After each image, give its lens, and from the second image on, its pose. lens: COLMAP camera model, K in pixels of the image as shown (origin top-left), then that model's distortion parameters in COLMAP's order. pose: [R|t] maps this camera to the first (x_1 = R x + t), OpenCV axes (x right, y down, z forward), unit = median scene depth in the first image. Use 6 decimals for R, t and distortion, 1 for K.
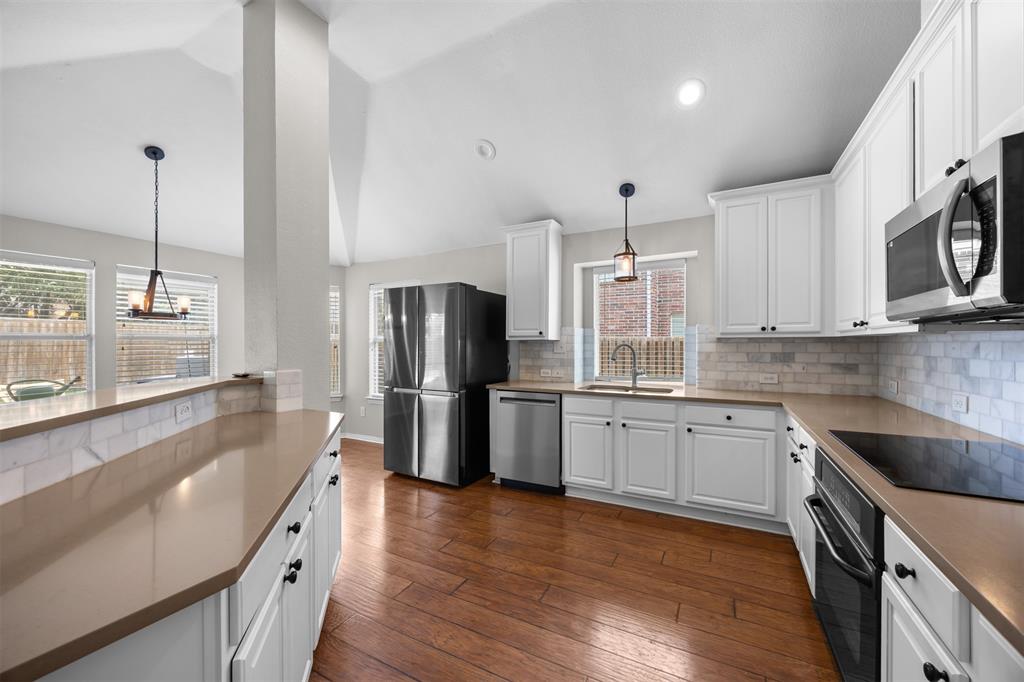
lens RADIAL K [[394.1, 0, 511.6], [0, 394.1, 344.2], [0, 0, 1]] dist [-0.004274, 0.000143]
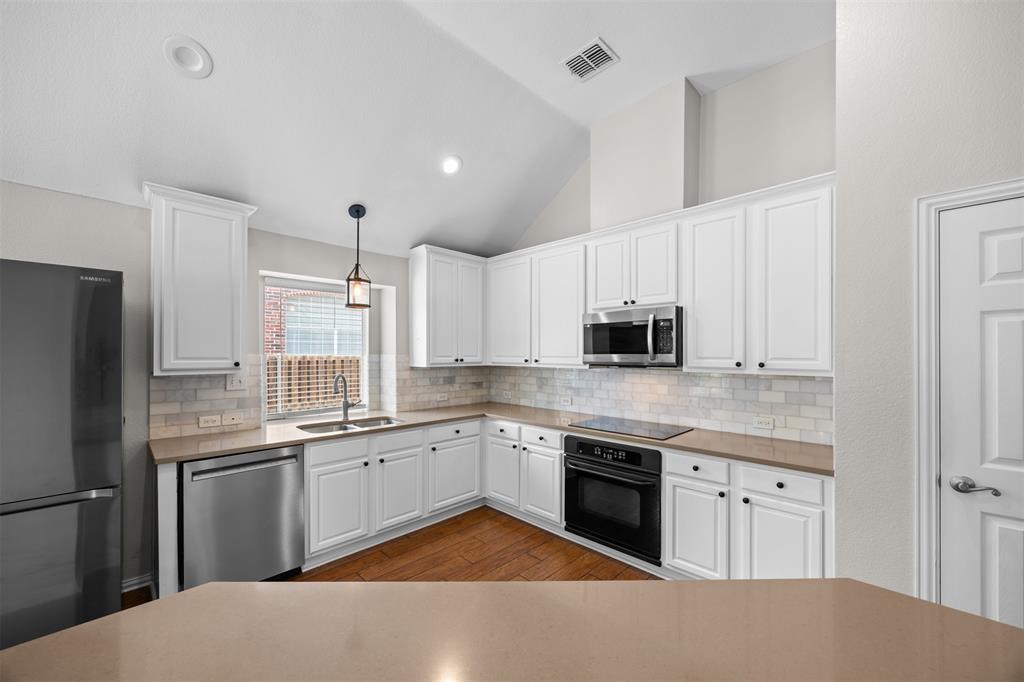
lens RADIAL K [[394.1, 0, 514.6], [0, 394.1, 353.5], [0, 0, 1]] dist [-0.004274, 0.000143]
pose [[0.280480, 0.000301, 0.959860, -0.565441], [-0.001804, 0.999998, 0.000213, -0.060608], [-0.959858, -0.001792, 0.280480, 0.424901]]
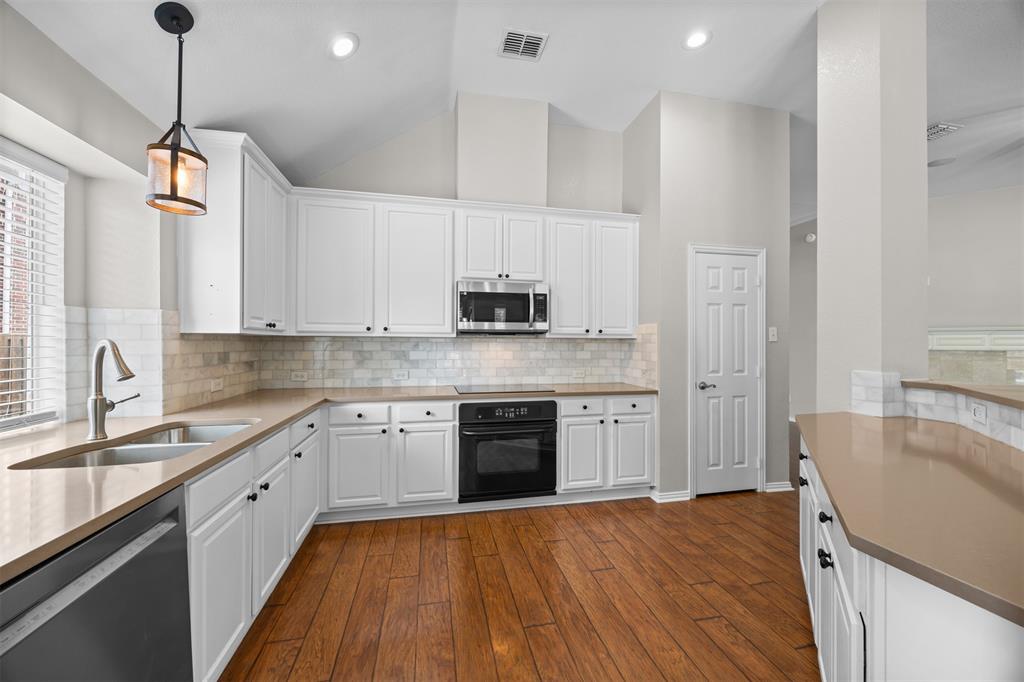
lens RADIAL K [[394.1, 0, 515.8], [0, 394.1, 342.6], [0, 0, 1]] dist [-0.004274, 0.000143]
pose [[-0.657462, -0.000479, 0.753488, -0.378146], [-0.004777, 0.999982, -0.003533, 0.000553], [-0.753473, -0.005923, -0.657452, 1.128476]]
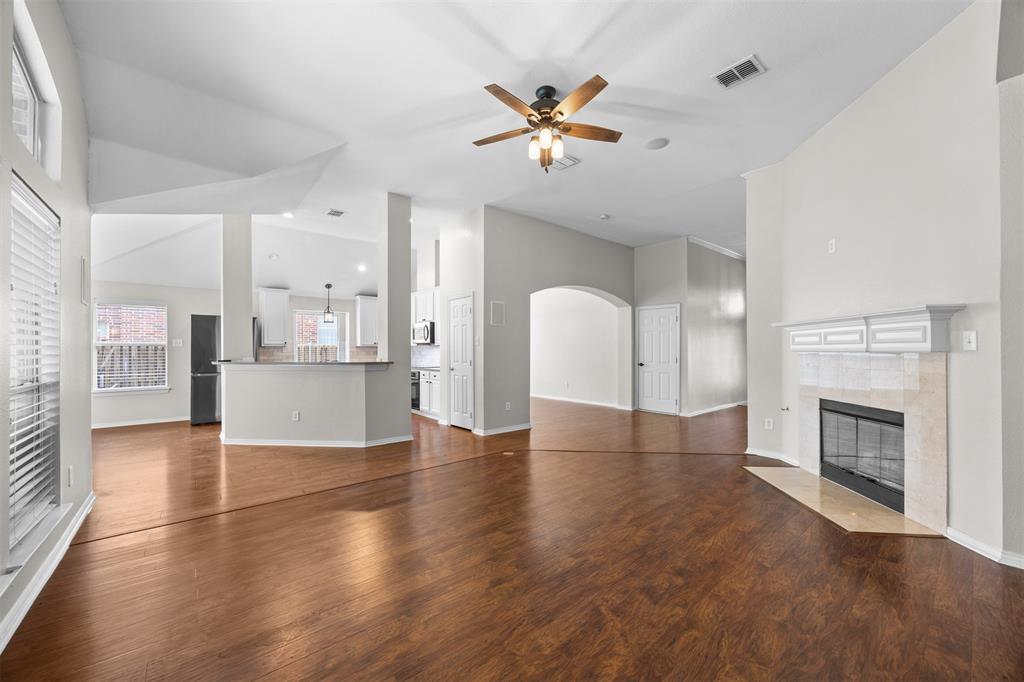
lens RADIAL K [[394.1, 0, 517.7], [0, 394.1, 347.5], [0, 0, 1]] dist [-0.004274, 0.000143]
pose [[0.365852, 0.006860, 0.930648, -1.785770], [0.000050, 0.999973, -0.007390, 0.014804], [-0.930673, 0.002750, 0.365842, -1.152061]]
